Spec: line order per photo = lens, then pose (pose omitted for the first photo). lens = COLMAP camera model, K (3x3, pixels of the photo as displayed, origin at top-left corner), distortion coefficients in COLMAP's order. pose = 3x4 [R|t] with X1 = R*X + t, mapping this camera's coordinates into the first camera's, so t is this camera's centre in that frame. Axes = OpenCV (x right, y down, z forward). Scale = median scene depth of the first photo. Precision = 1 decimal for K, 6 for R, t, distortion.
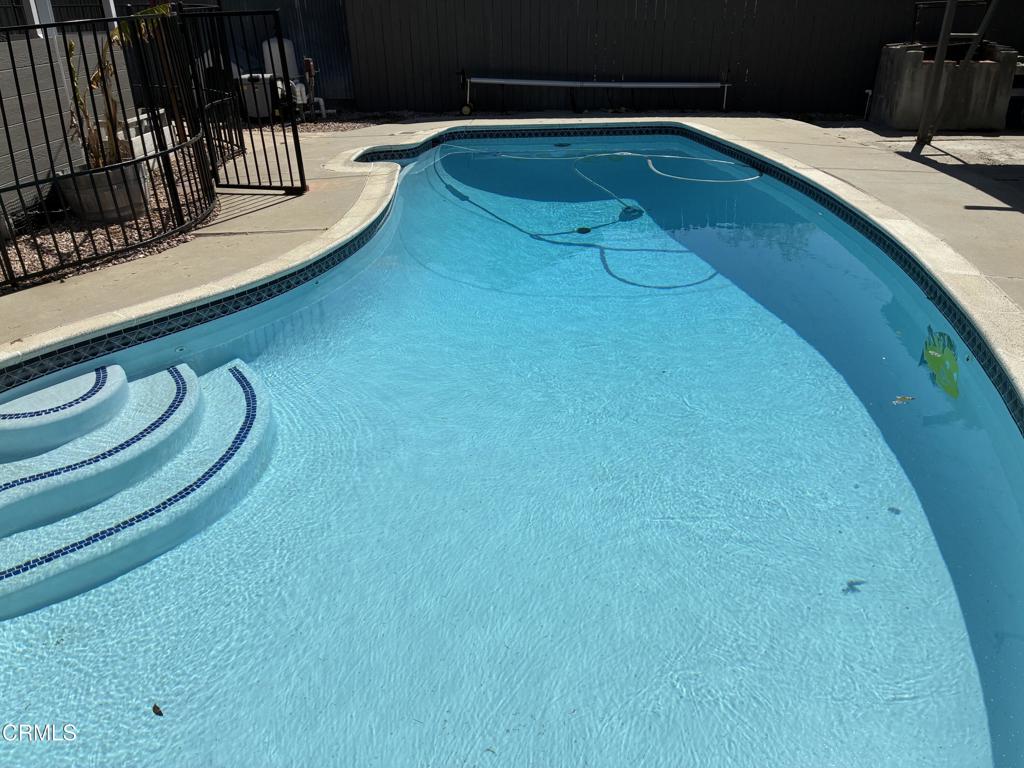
lens RADIAL K [[789.7, 0, 513.8], [0, 789.7, 380.4], [0, 0, 1]] dist [0.031322, -0.011933]
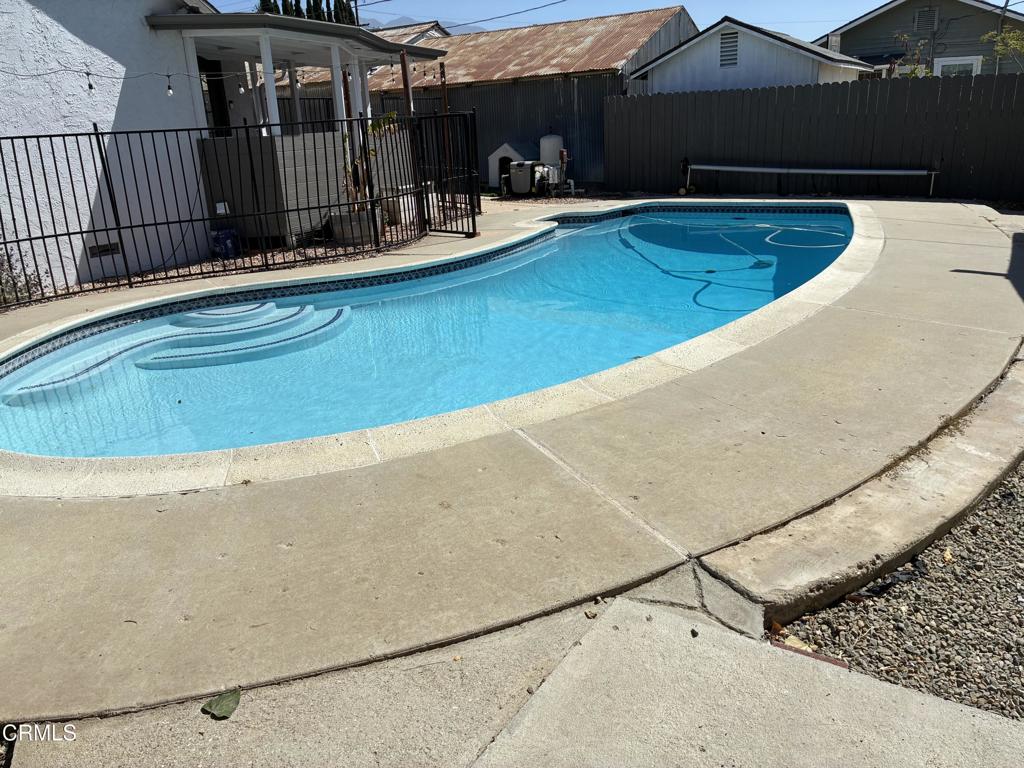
lens RADIAL K [[789.7, 0, 511.8], [0, 789.7, 385.4], [0, 0, 1]] dist [0.031322, -0.011933]
pose [[0.882453, 0.133903, -0.450940, 0.409463], [-0.181447, 0.981337, -0.063677, 0.089474], [0.433997, 0.138014, 0.890280, -0.166994]]
